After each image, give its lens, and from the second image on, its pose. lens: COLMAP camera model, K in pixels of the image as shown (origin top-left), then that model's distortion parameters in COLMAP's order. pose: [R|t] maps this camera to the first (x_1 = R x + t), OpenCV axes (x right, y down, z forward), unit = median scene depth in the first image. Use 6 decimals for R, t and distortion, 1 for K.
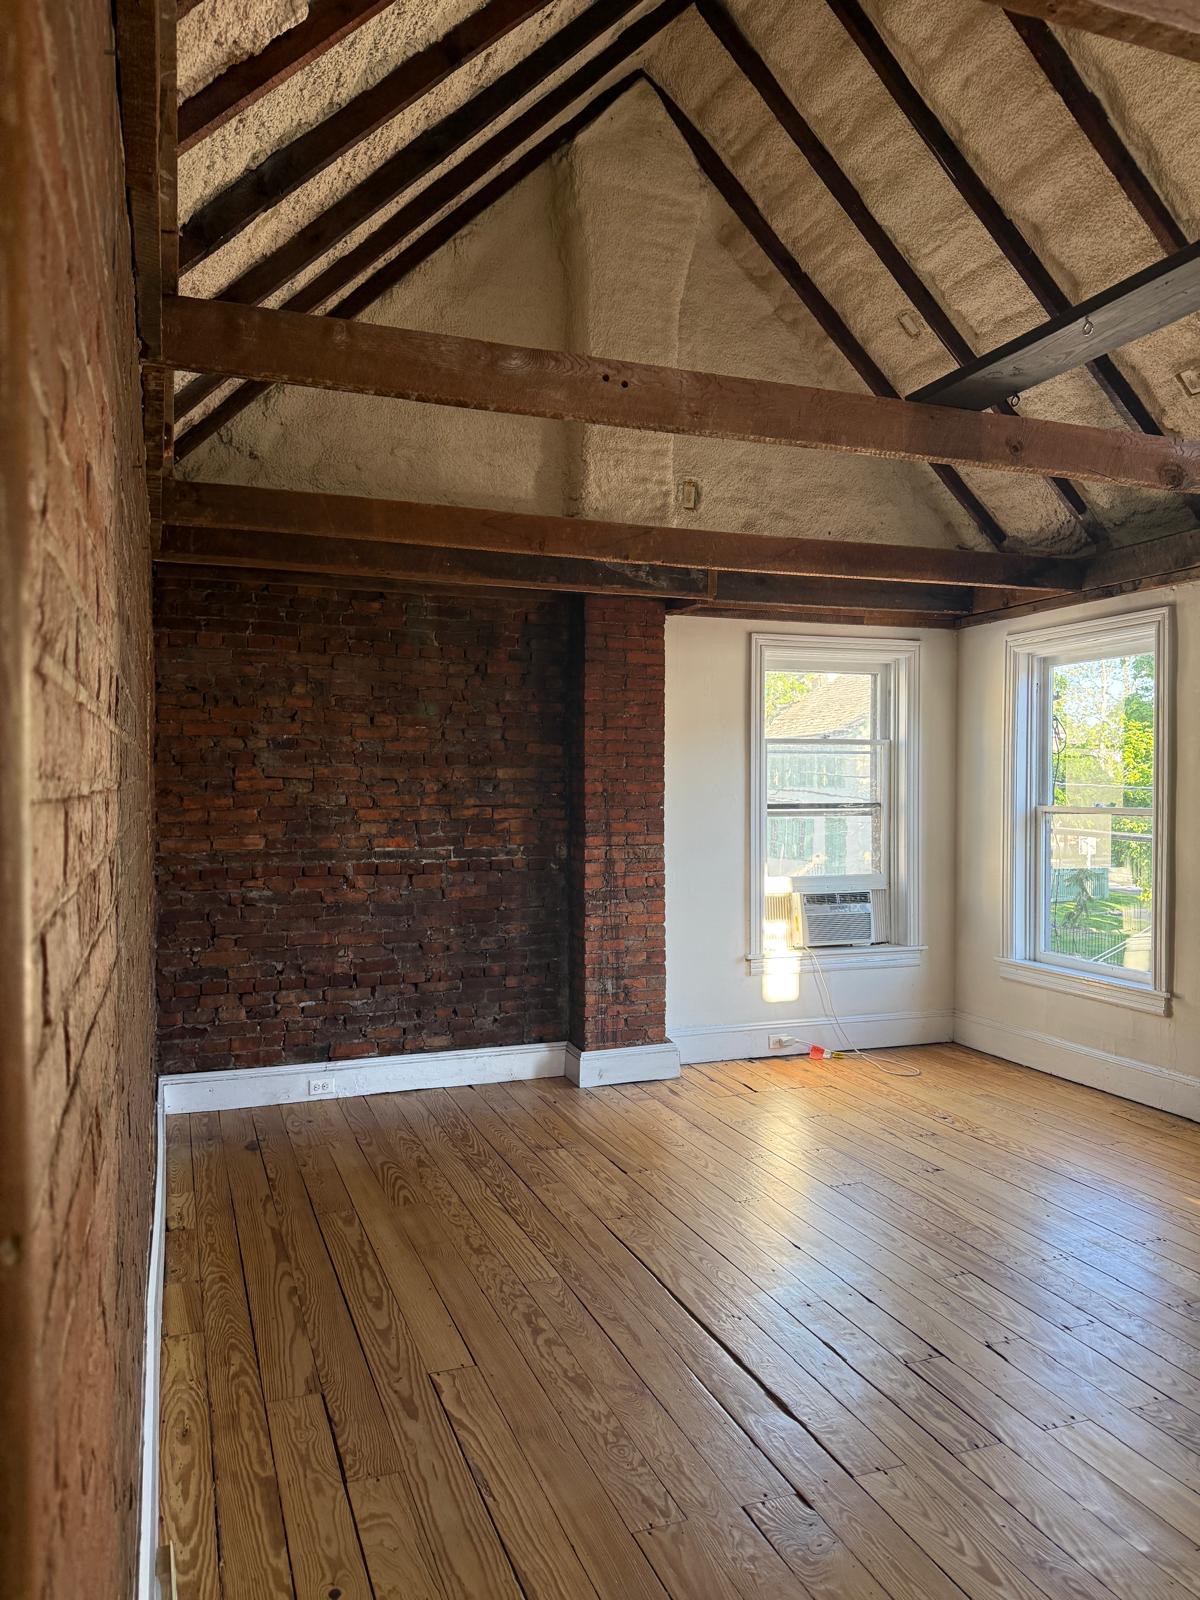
lens RADIAL K [[1131.8, 0, 602.9], [0, 1131.8, 803.1], [0, 0, 1]] dist [0.072925, -0.088367]
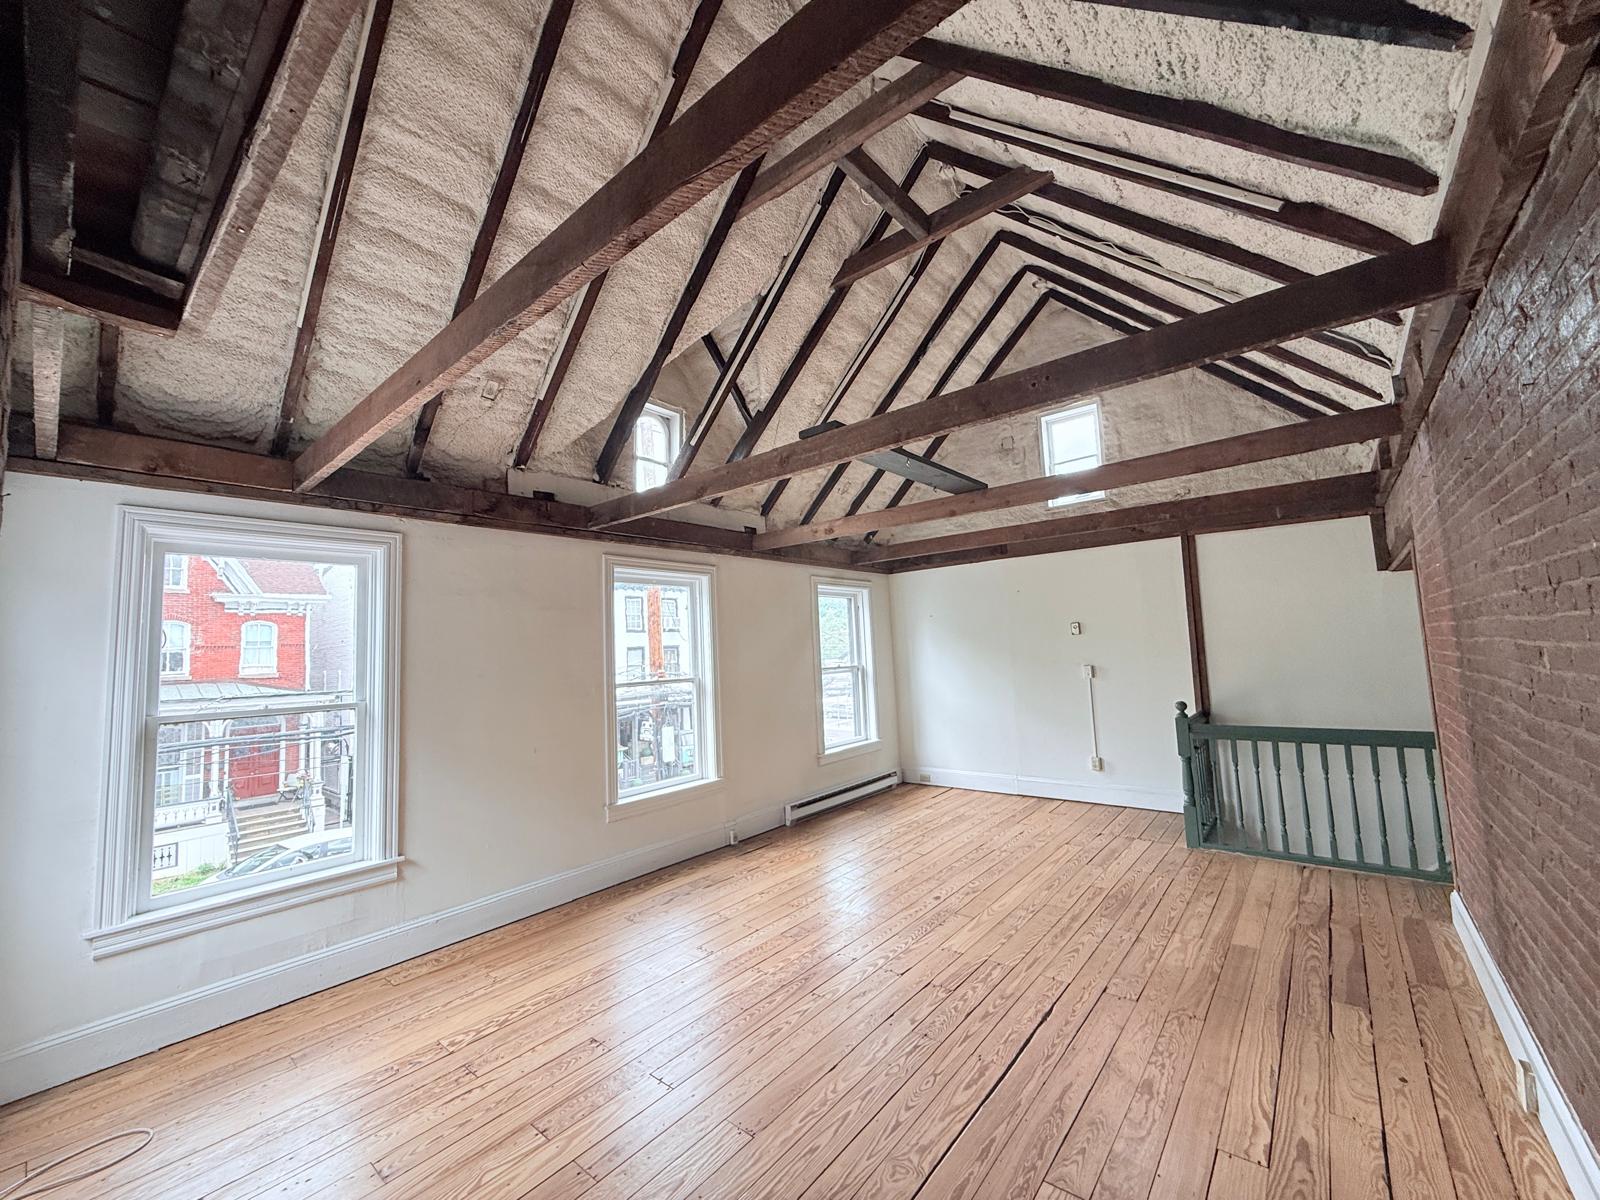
lens RADIAL K [[637.9, 0, 786.9], [0, 637.9, 600.8], [0, 0, 1]] dist [0.000298, -0.000042]
pose [[-0.481453, 0.091183, 0.871716, -0.277360], [0.057328, 0.995720, -0.072492, -0.024840], [-0.874595, 0.015073, -0.484620, 0.905385]]
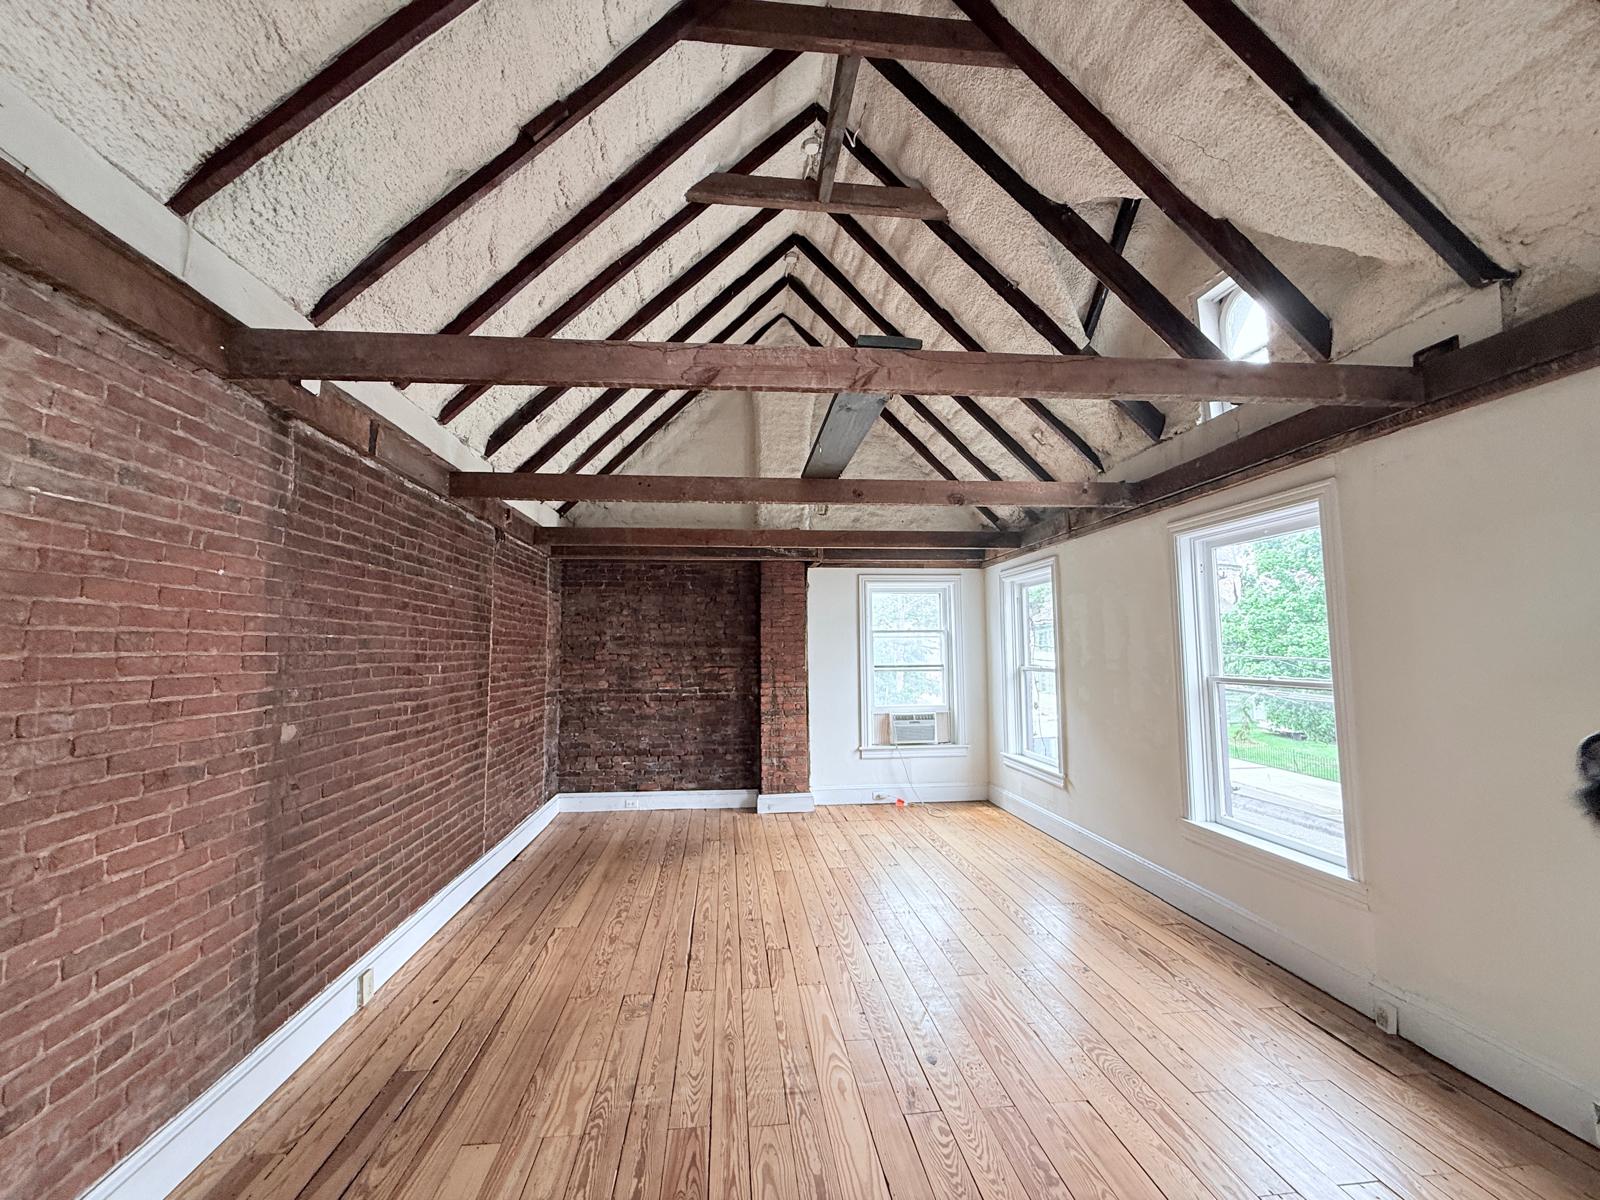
lens RADIAL K [[637.9, 0, 786.9], [0, 637.9, 600.8], [0, 0, 1]] dist [0.000298, -0.000042]
pose [[0.964301, -0.027822, -0.263342, 0.326868], [0.002662, 0.995434, -0.095420, -0.006380], [0.264794, 0.091313, 0.959972, -0.063349]]
